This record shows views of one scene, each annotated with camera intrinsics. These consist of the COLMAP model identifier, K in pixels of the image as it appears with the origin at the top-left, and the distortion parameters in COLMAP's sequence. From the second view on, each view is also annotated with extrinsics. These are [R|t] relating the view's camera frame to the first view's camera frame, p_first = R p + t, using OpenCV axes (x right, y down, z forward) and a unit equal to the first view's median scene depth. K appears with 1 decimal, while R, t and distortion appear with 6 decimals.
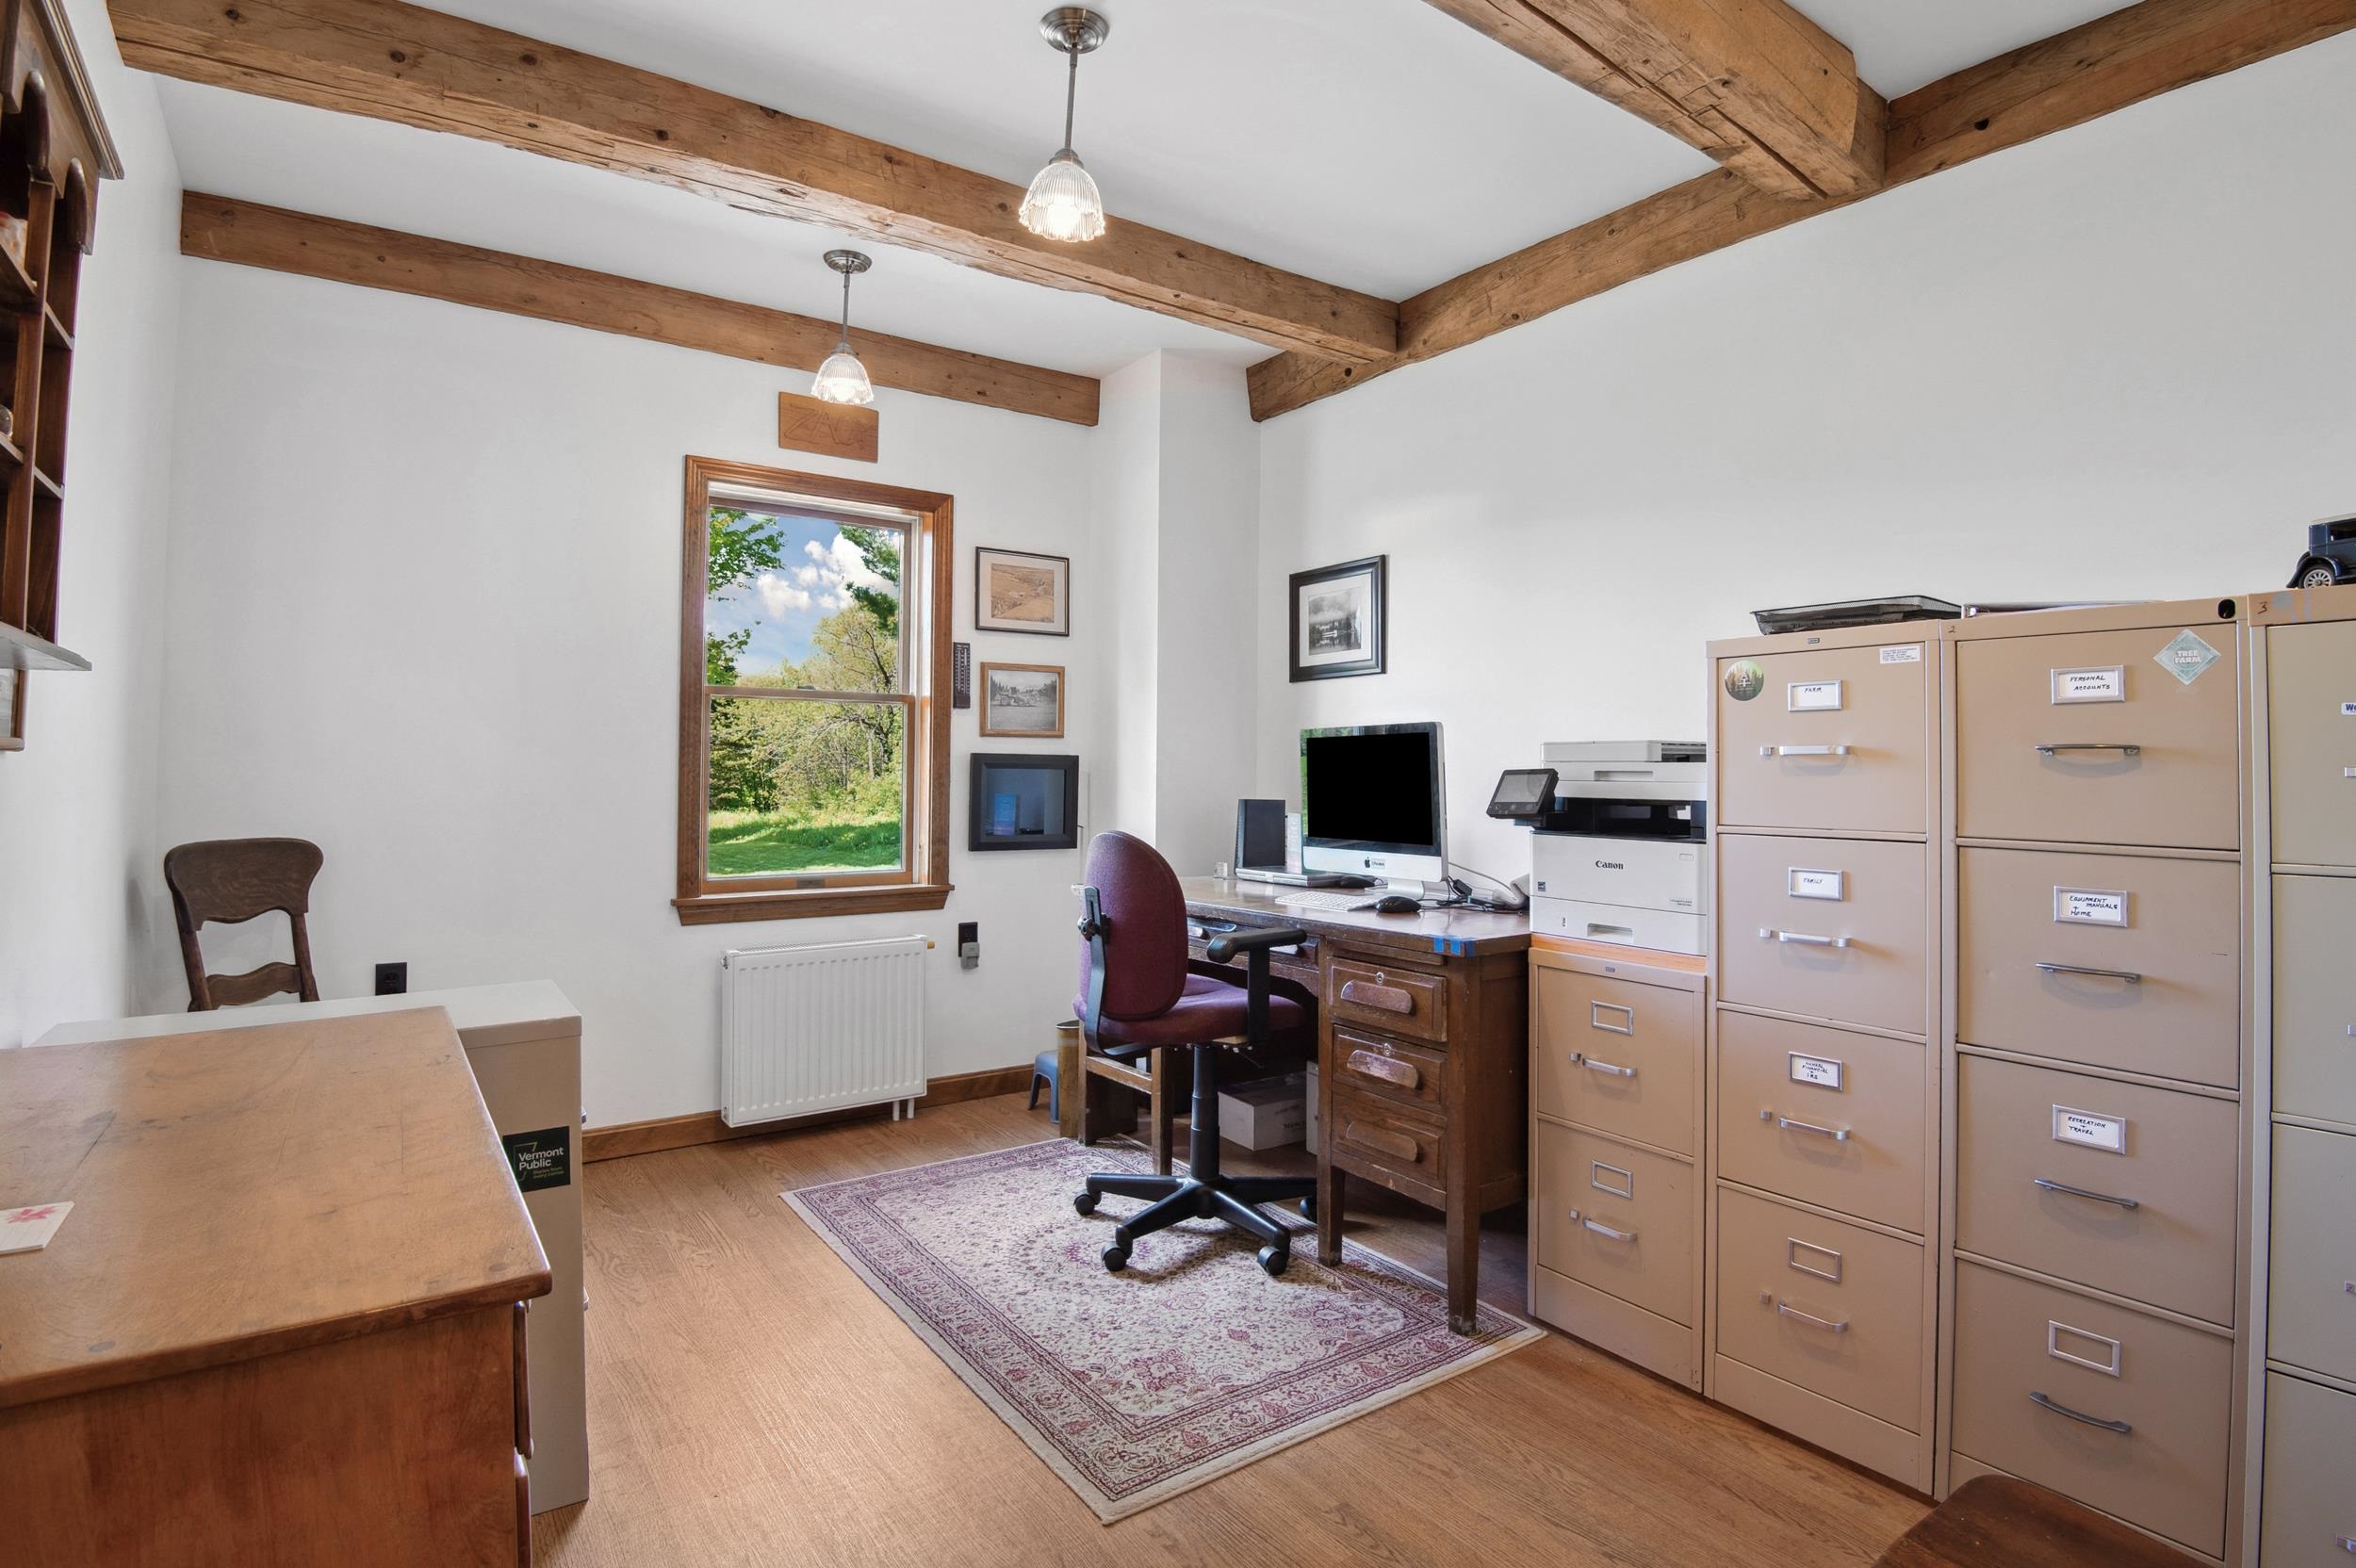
lens RADIAL K [[1167.8, 0, 1186.6], [0, 1167.8, 748.7], [0, 0, 1]] dist [-0.022849, -0.002691]
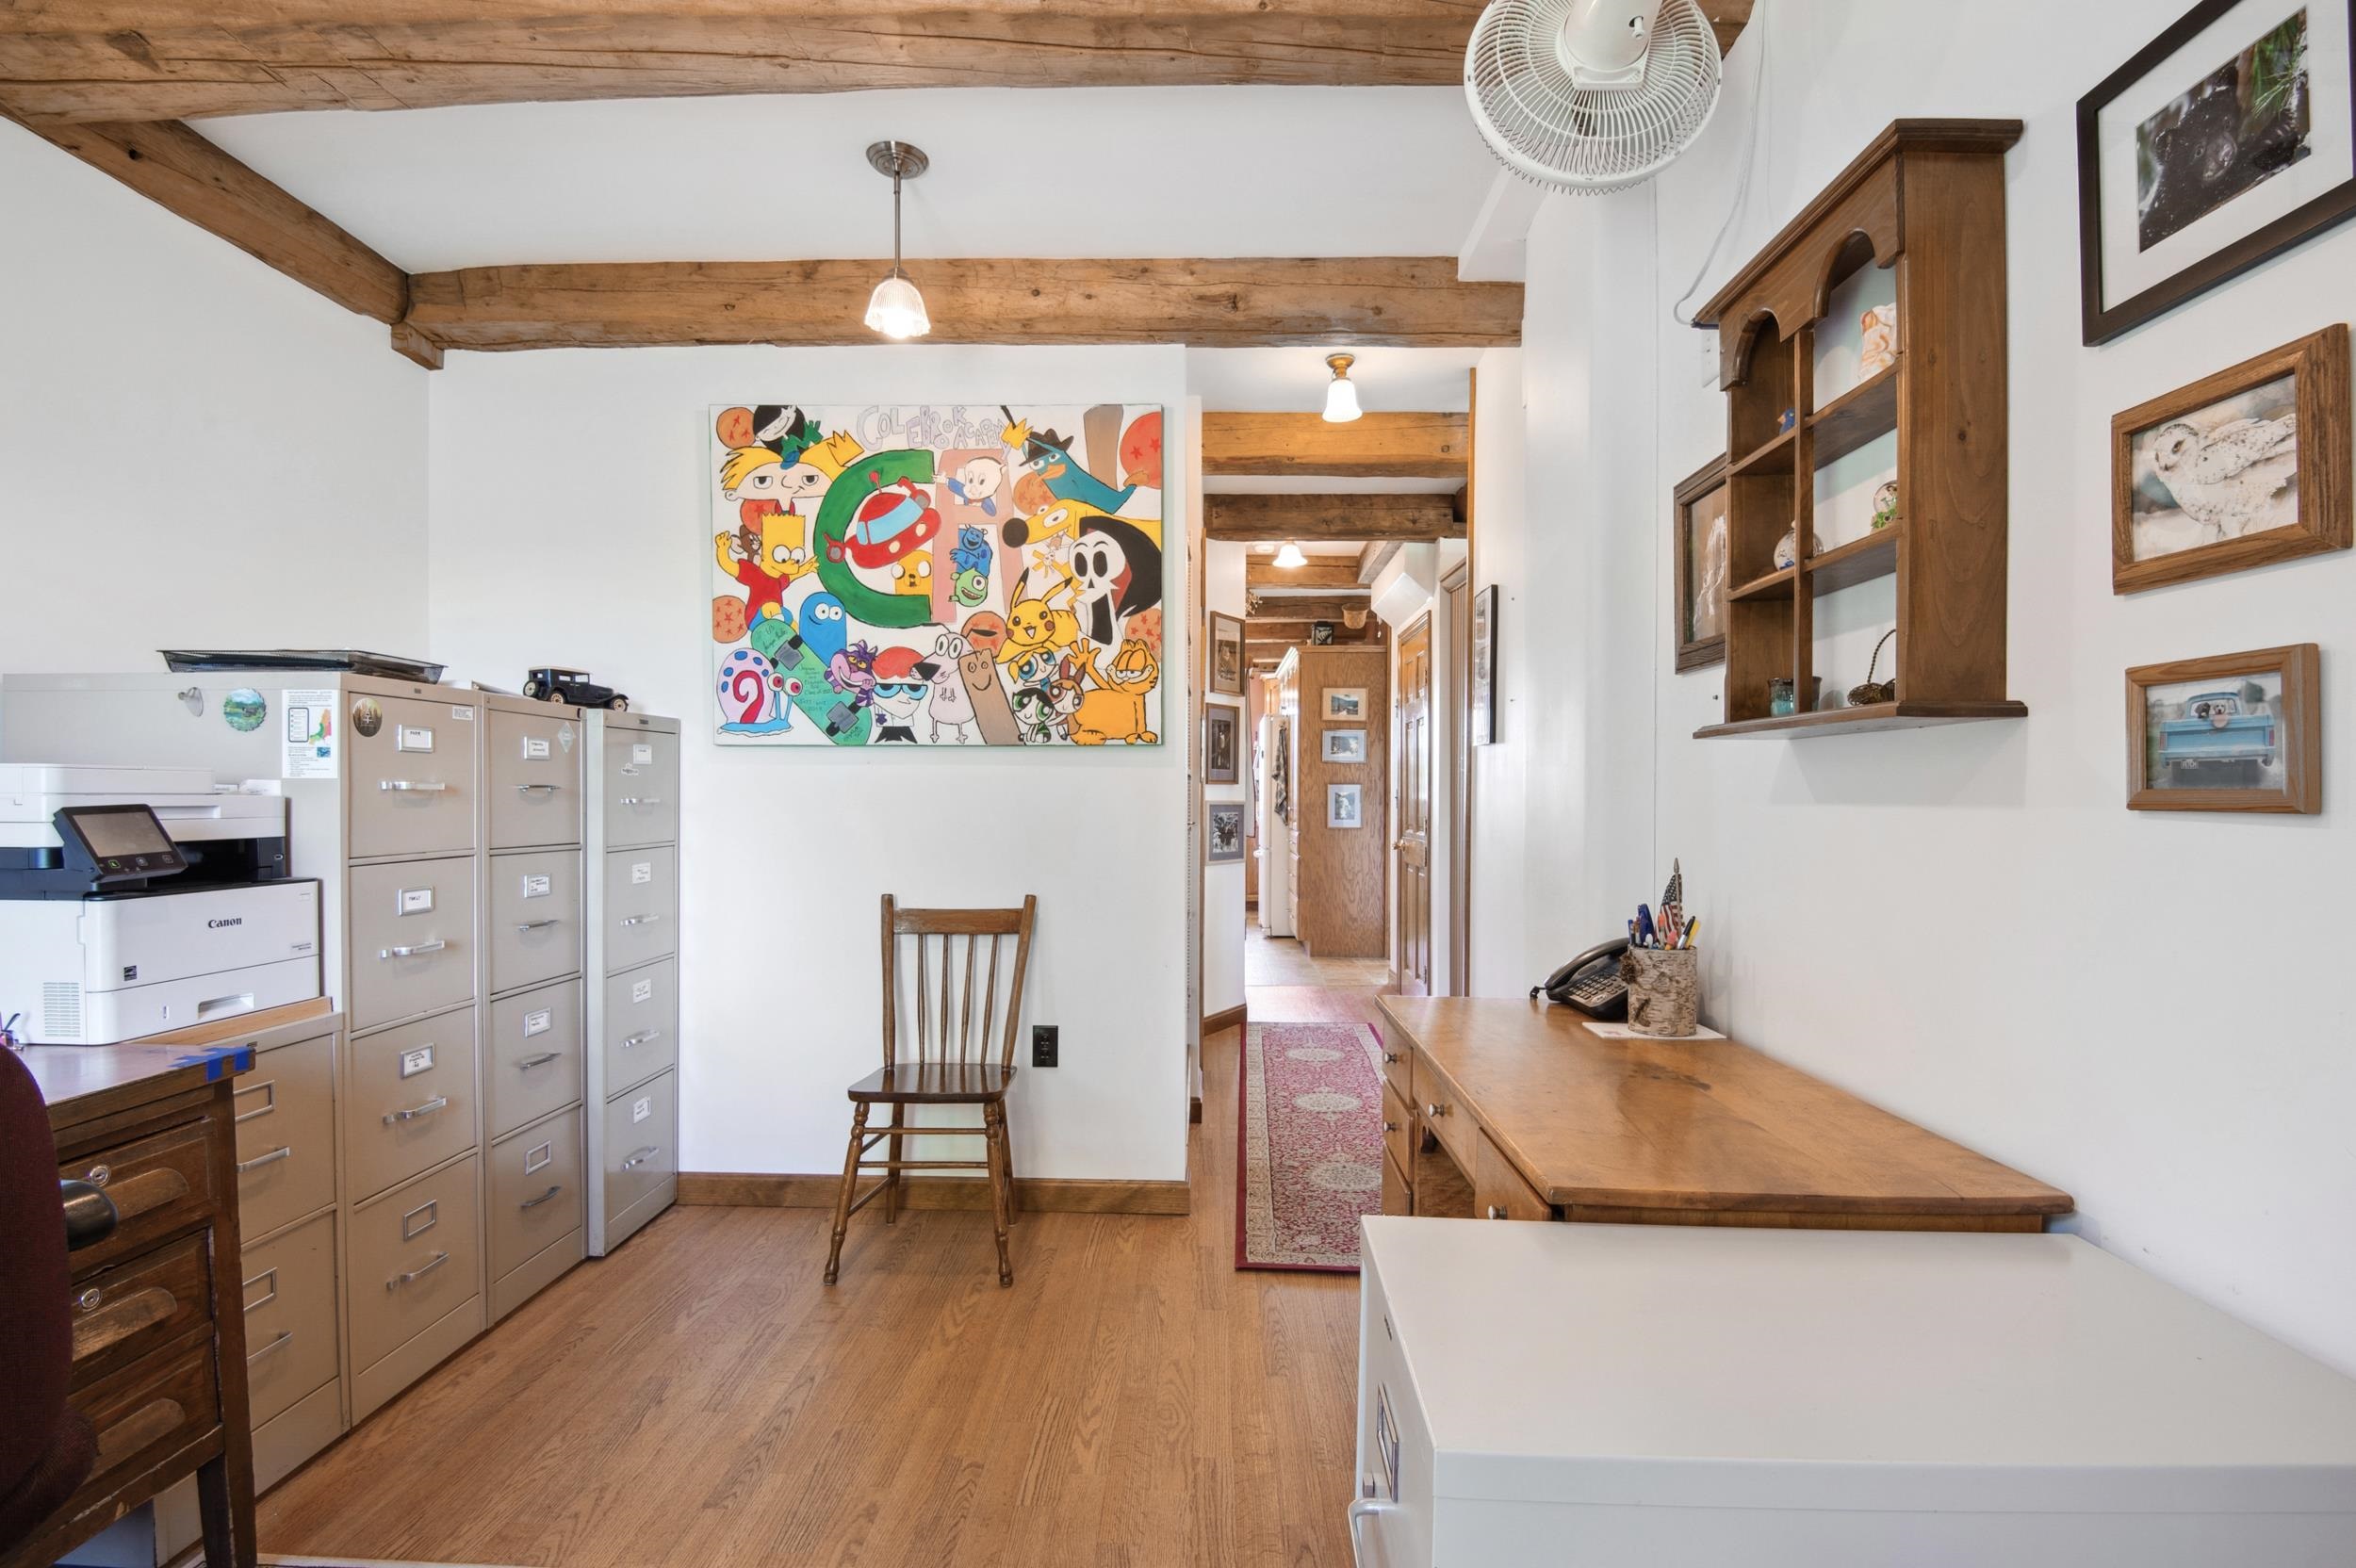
lens RADIAL K [[1108.8, 0, 1185.8], [0, 1108.8, 788.7], [0, 0, 1]] dist [-0.012325, -0.003675]
pose [[-0.794751, -0.010388, 0.606847, -0.587287], [-0.024794, 0.999575, -0.015360, 0.001795], [-0.606429, -0.027254, -0.794670, 1.121325]]
